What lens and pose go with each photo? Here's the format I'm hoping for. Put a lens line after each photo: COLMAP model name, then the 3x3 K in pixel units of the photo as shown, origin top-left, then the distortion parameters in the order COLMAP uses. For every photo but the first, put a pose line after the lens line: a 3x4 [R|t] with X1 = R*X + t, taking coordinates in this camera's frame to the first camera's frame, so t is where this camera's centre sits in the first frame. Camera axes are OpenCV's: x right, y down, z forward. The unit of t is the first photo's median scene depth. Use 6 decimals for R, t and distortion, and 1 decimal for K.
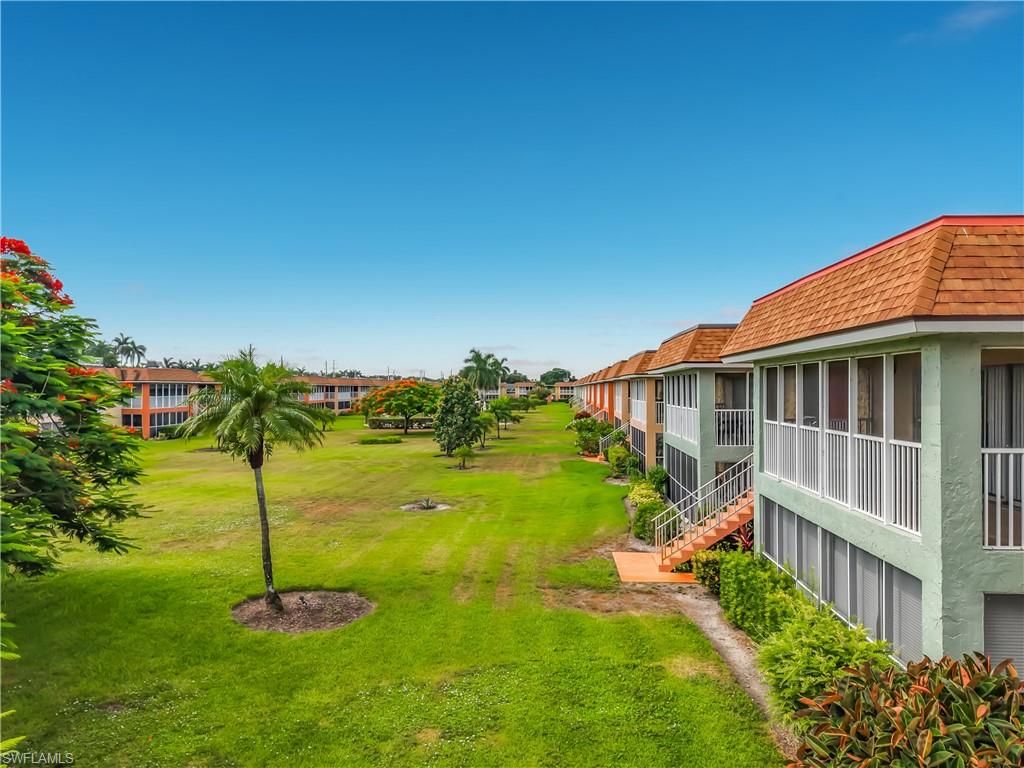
lens RADIAL K [[538.7, 0, 509.9], [0, 538.7, 394.2], [0, 0, 1]] dist [-0.000474, -0.014576]
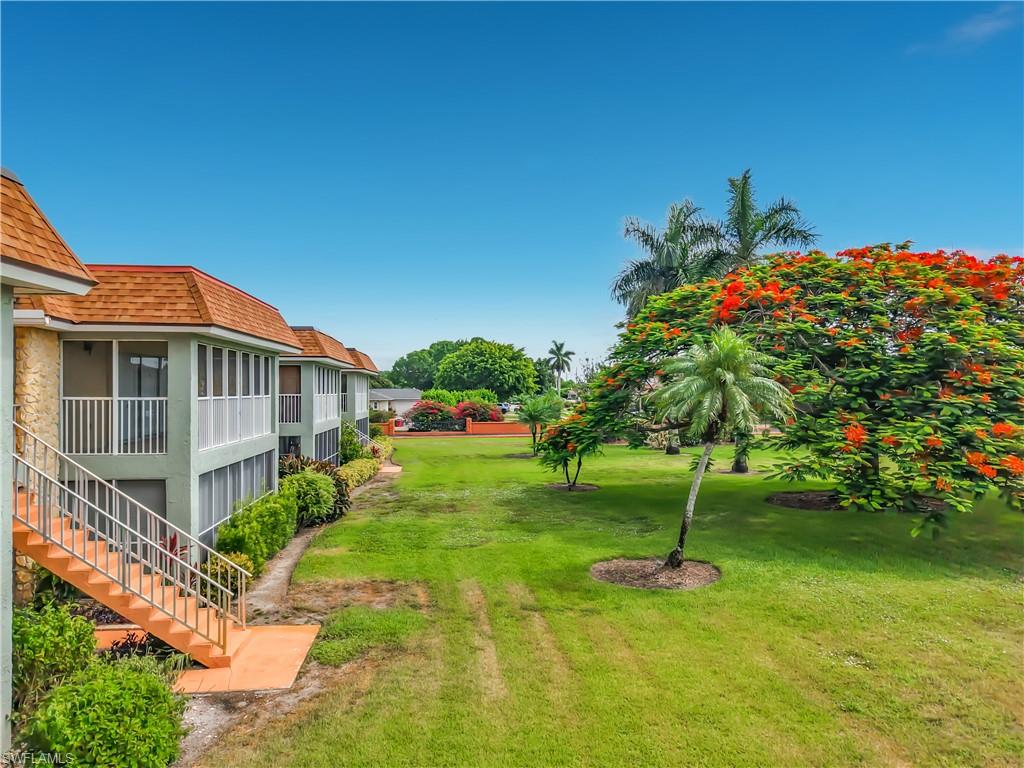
lens RADIAL K [[538.7, 0, 509.9], [0, 538.7, 394.2], [0, 0, 1]] dist [-0.000474, -0.014576]
pose [[-0.975860, 0.012233, -0.218056, 0.114378], [0.002563, 0.999003, 0.044573, -0.001325], [0.218384, 0.042938, -0.974918, 1.798376]]
